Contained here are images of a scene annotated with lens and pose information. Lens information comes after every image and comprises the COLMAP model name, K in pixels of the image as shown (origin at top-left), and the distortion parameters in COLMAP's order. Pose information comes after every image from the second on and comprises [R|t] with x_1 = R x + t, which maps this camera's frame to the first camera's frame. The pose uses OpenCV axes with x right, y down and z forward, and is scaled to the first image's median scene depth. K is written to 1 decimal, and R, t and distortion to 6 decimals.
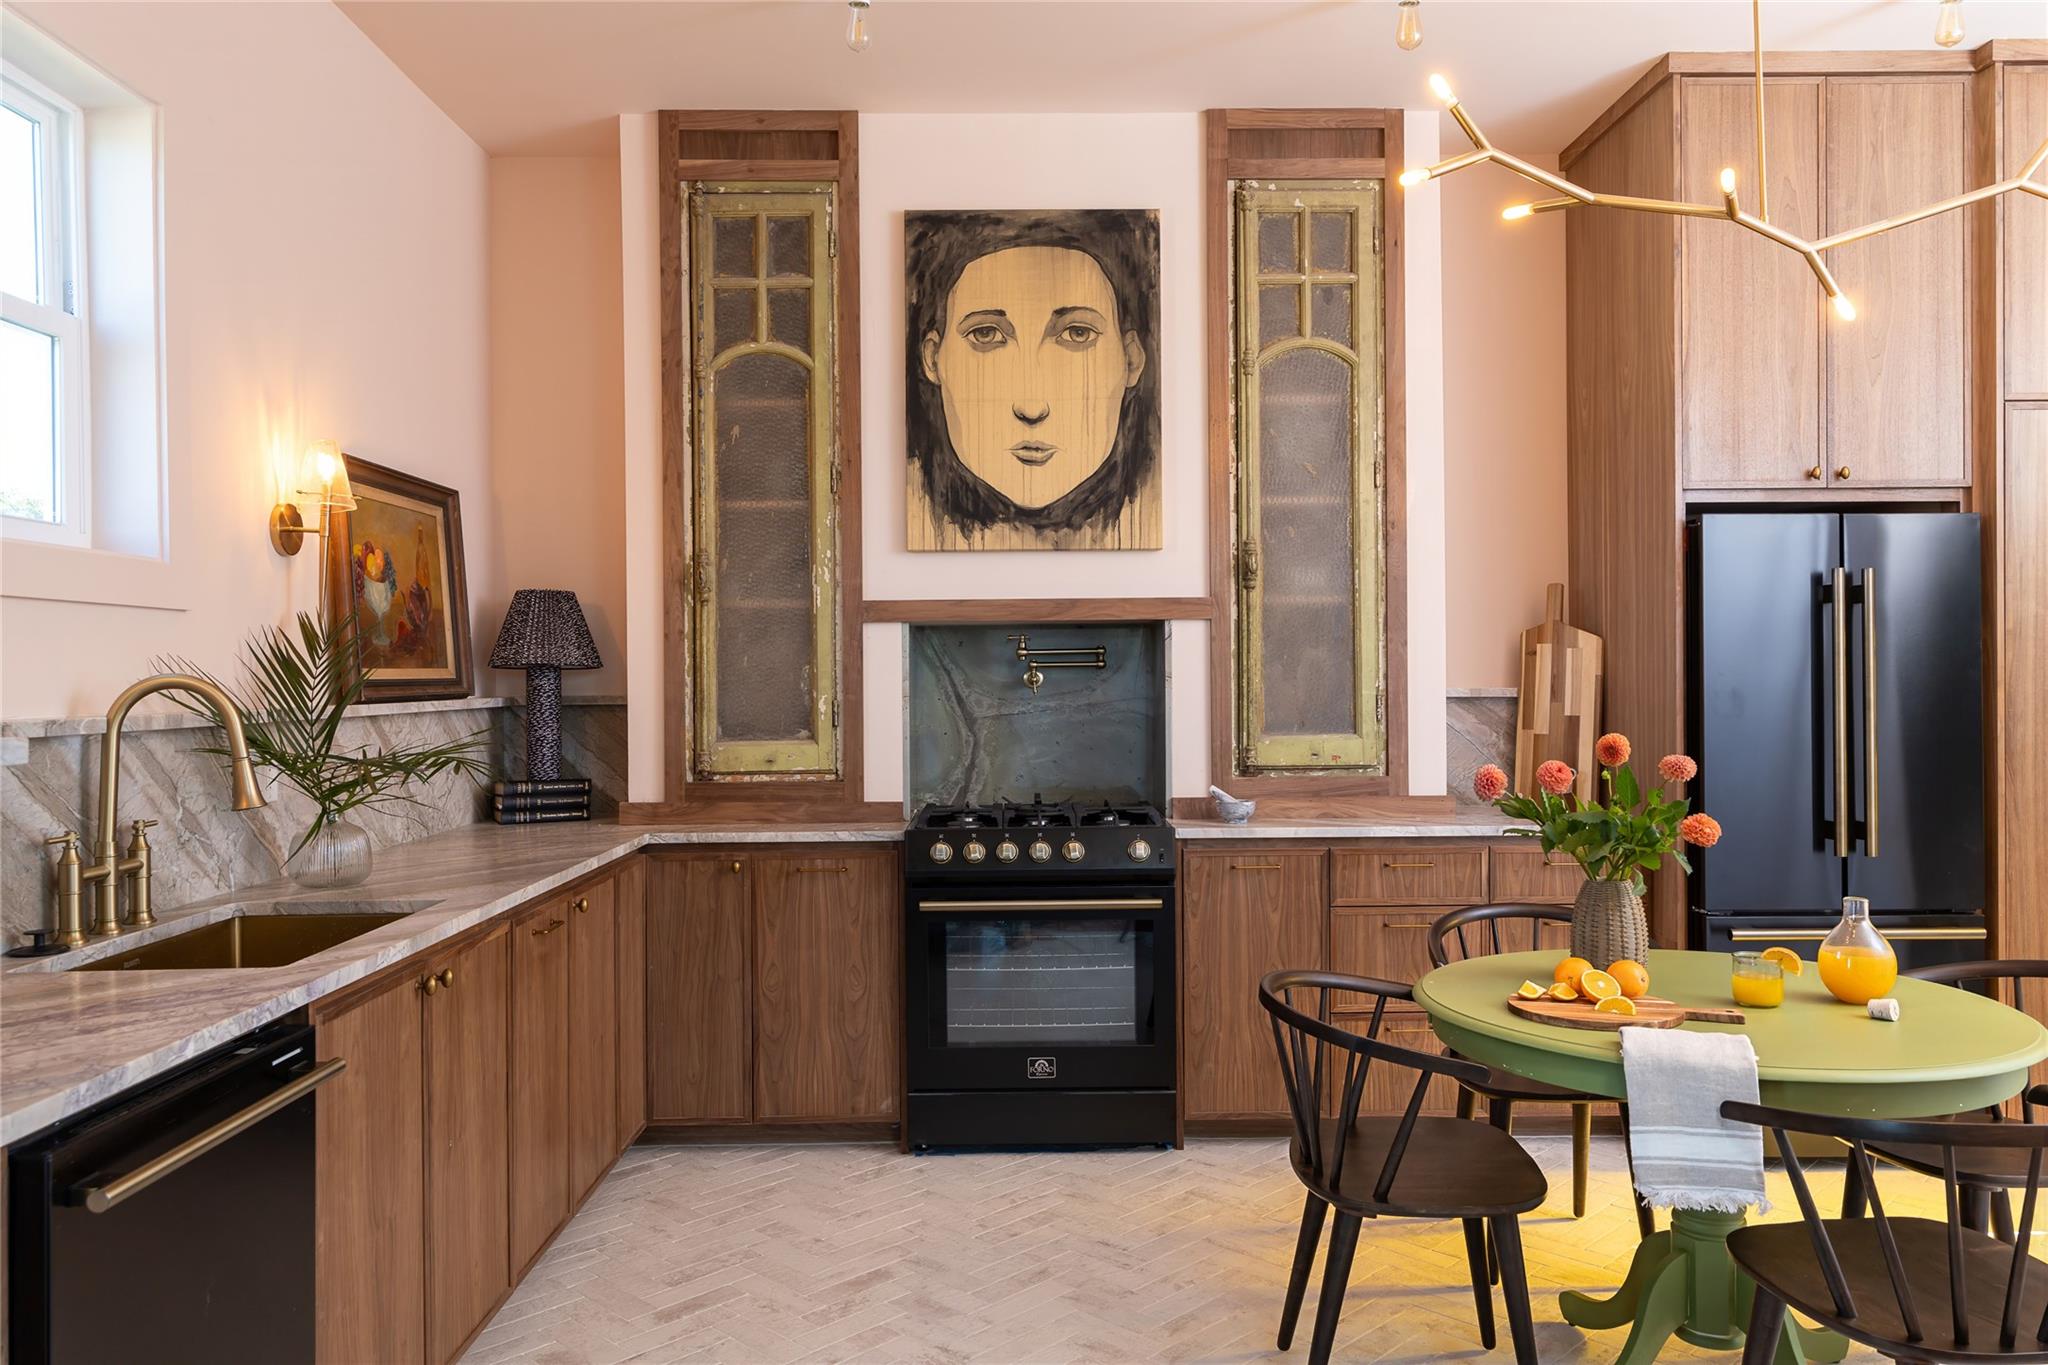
lens RADIAL K [[946.6, 0, 1030.7], [0, 946.6, 668.6], [0, 0, 1]] dist [0.001281, 0.000098]
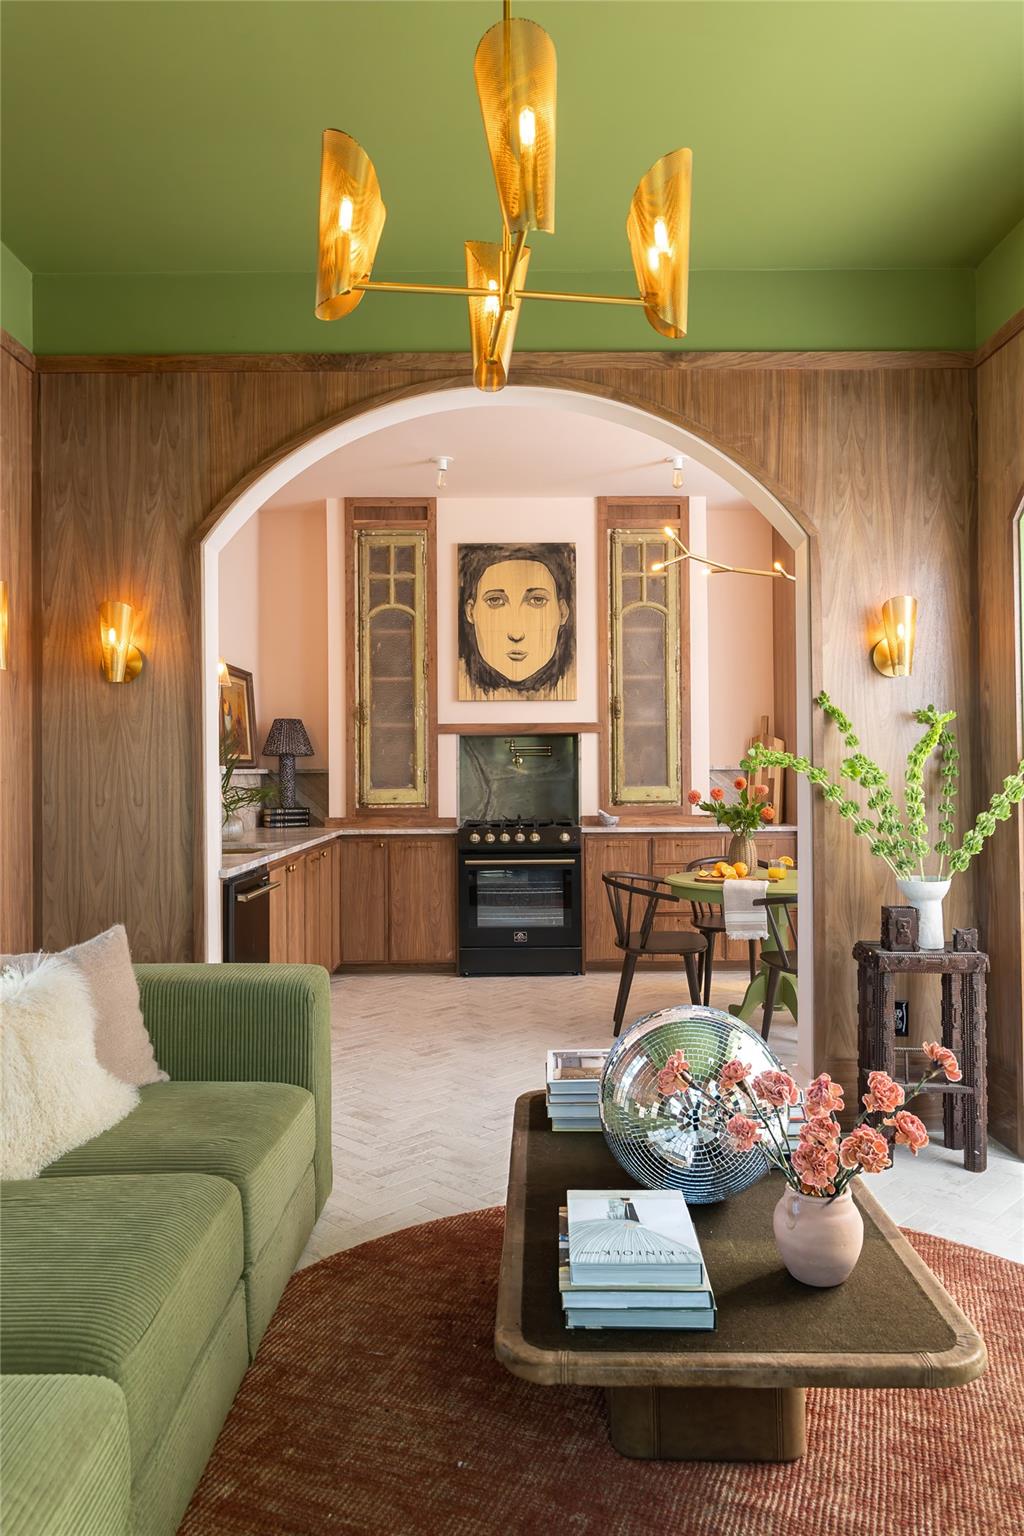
lens RADIAL K [[710.0, 0, 512.3], [0, 710.0, 777.0], [0, 0, 1]] dist [0.001281, 0.000098]
pose [[0.999877, 0.001470, -0.015635, 0.017375], [-0.001351, 0.999970, 0.007576, 0.037014], [0.015646, -0.007554, 0.999849, -0.620407]]
